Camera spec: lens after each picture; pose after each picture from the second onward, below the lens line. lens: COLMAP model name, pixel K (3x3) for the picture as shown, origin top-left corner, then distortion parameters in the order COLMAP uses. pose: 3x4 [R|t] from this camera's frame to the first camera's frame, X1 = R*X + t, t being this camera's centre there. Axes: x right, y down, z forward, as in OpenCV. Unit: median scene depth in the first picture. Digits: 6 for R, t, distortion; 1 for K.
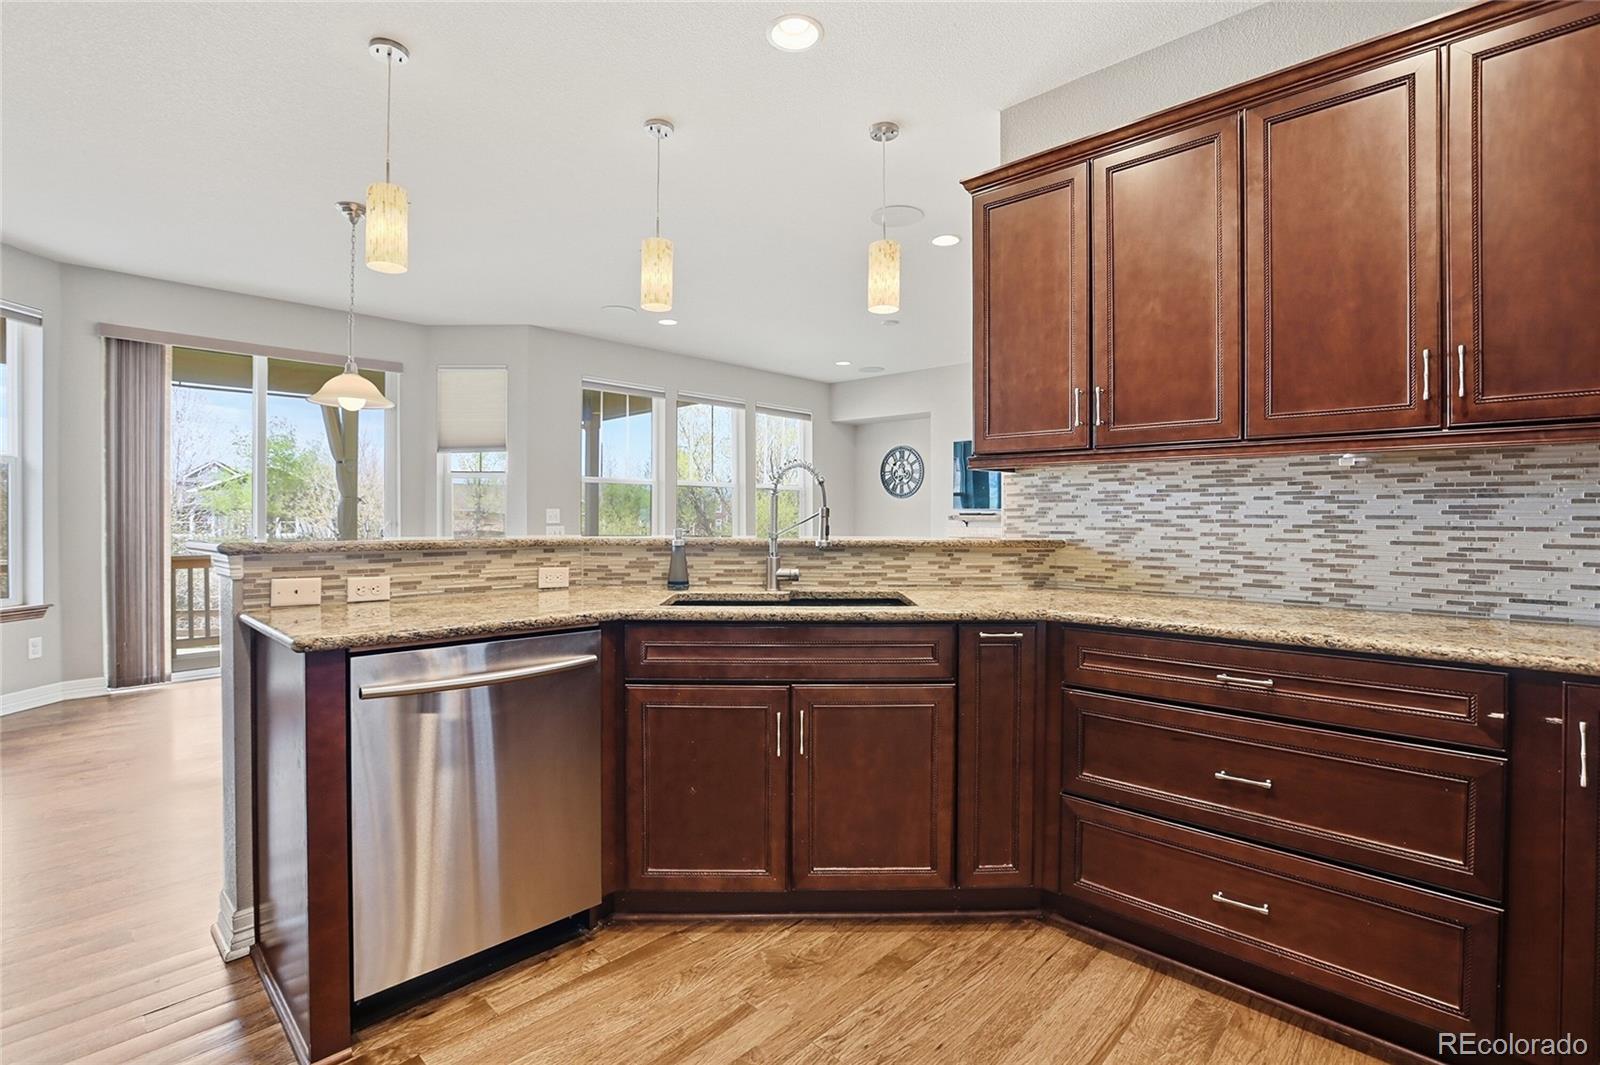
lens RADIAL K [[736.5, 0, 806.6], [0, 736.5, 519.2], [0, 0, 1]] dist [-0.045644, 0.011835]
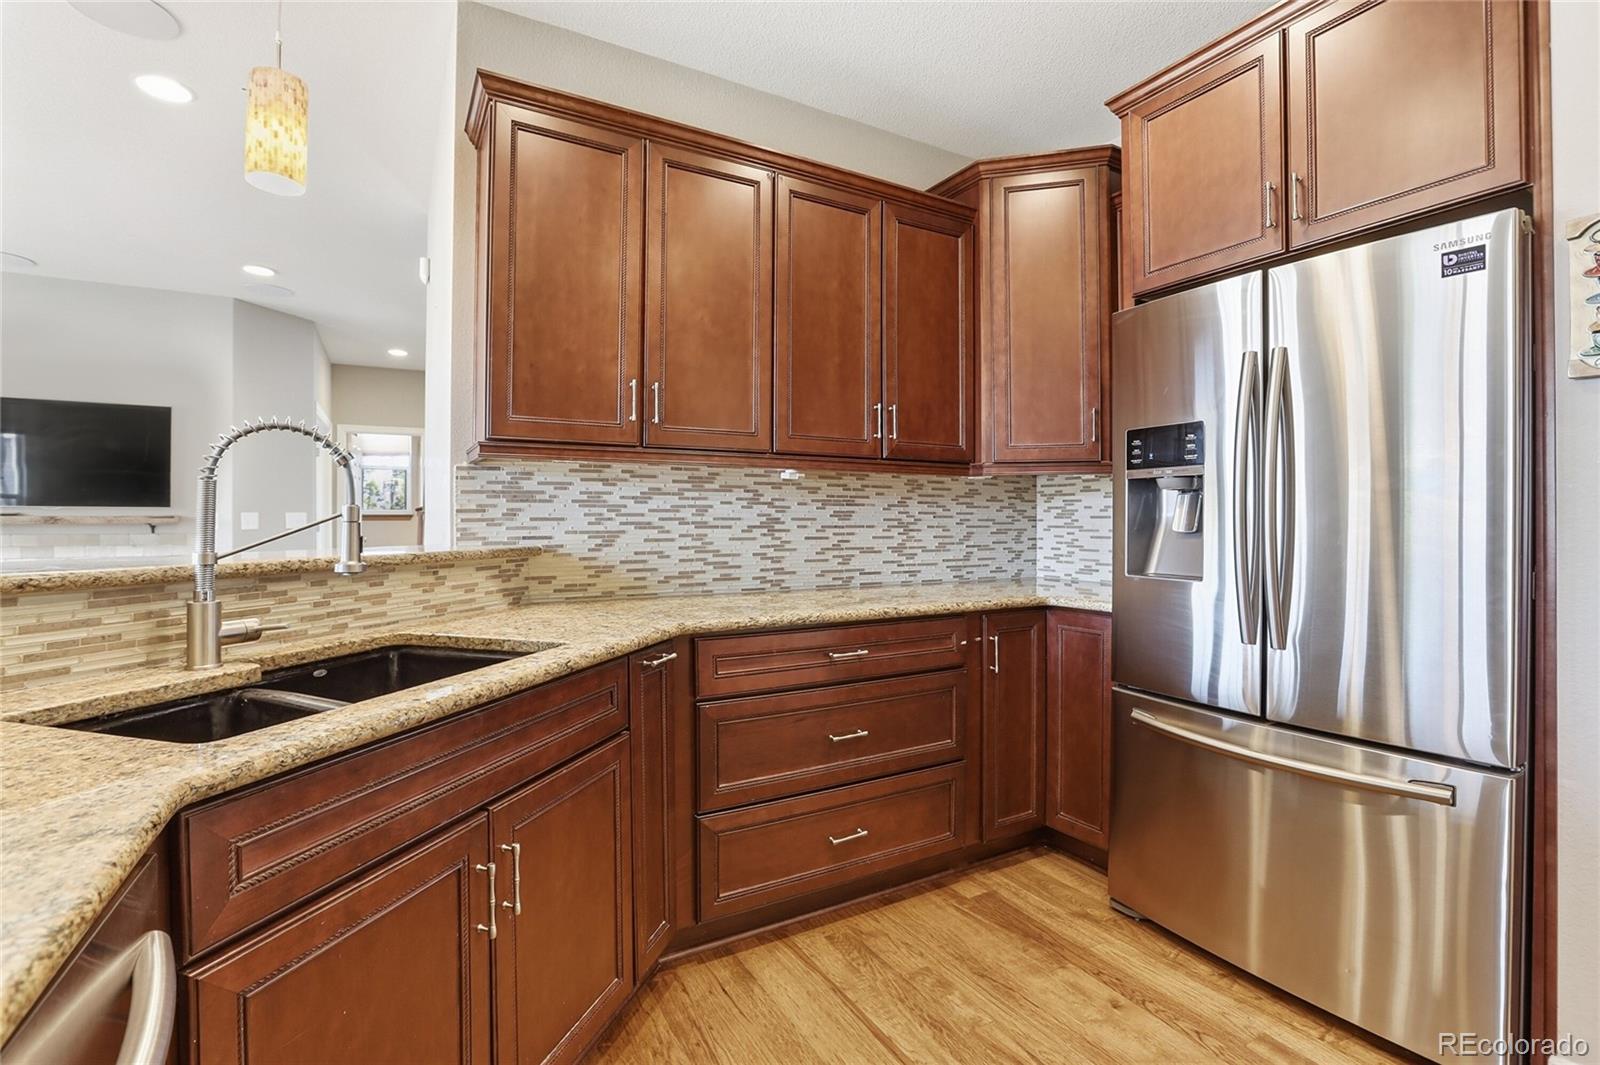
lens RADIAL K [[736.5, 0, 805.3], [0, 736.5, 519.5], [0, 0, 1]] dist [-0.045644, 0.011835]
pose [[0.297763, -0.003546, 0.954633, -0.439369], [0.003628, 0.999990, 0.002583, -0.005154], [-0.954633, 0.002694, 0.297773, 0.516091]]
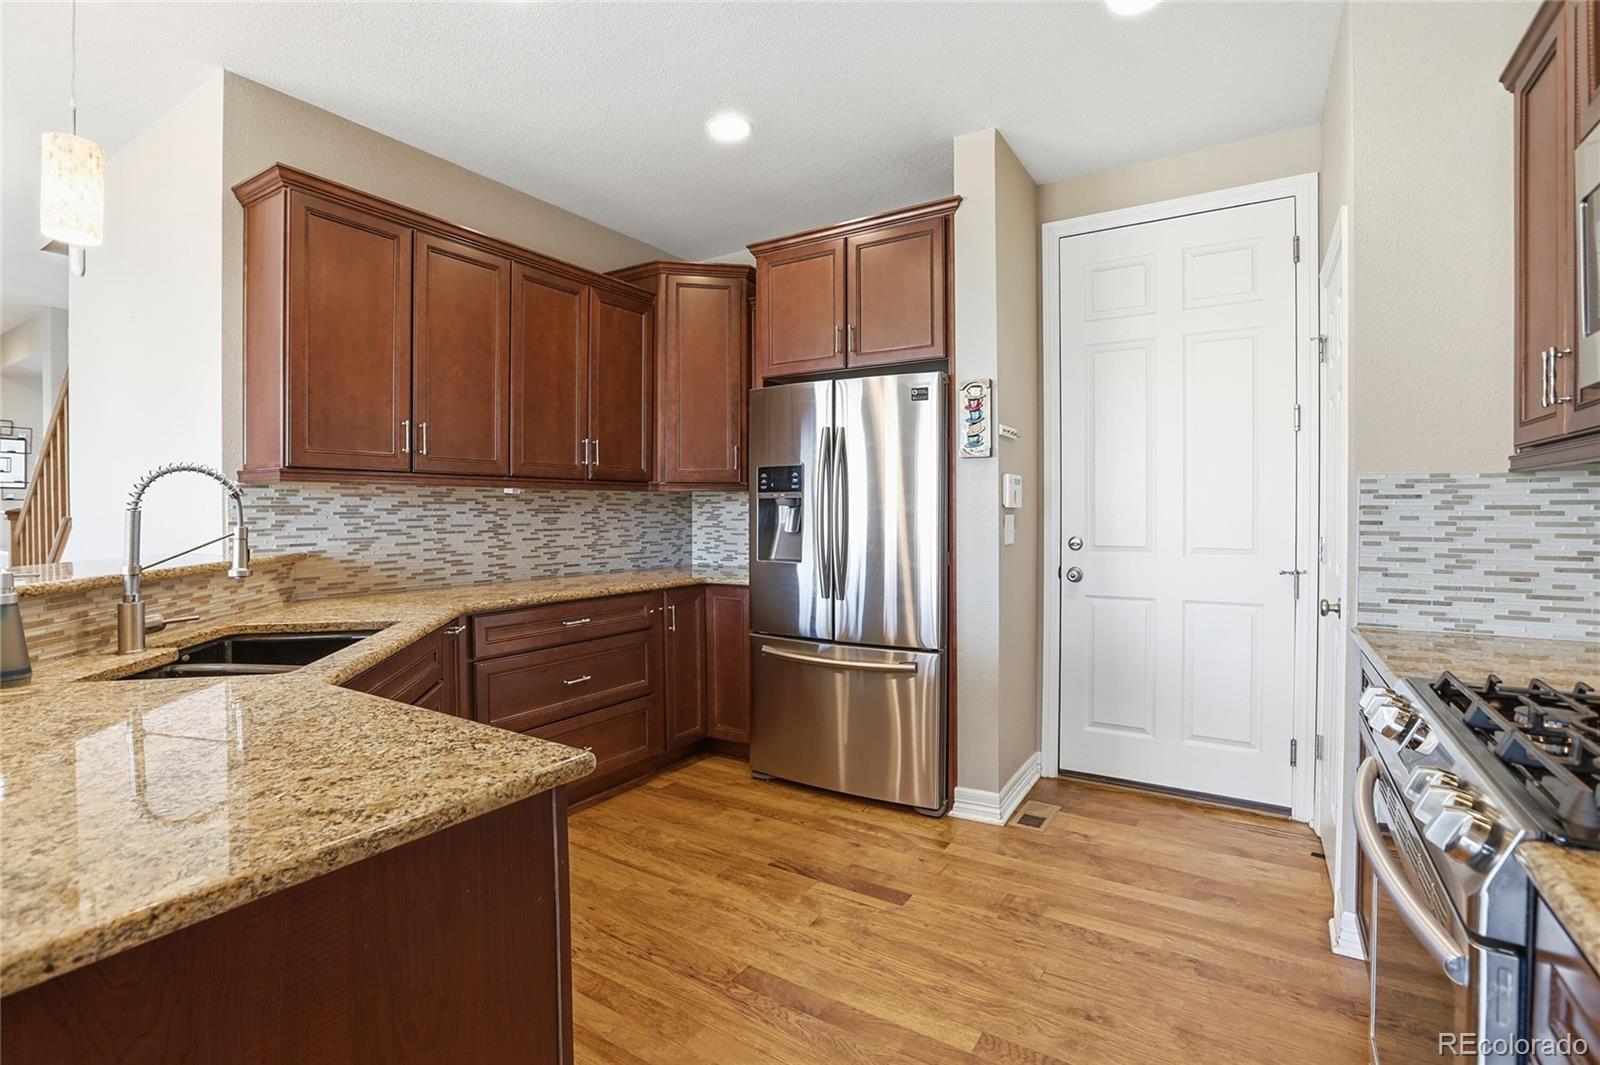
lens RADIAL K [[736.5, 0, 788.8], [0, 736.5, 513.2], [0, 0, 1]] dist [-0.045644, 0.011835]
pose [[-0.165240, -0.006753, 0.986230, -0.875017], [0.005828, 0.999952, 0.007823, -0.034714], [-0.986236, 0.007041, -0.165192, 0.582621]]
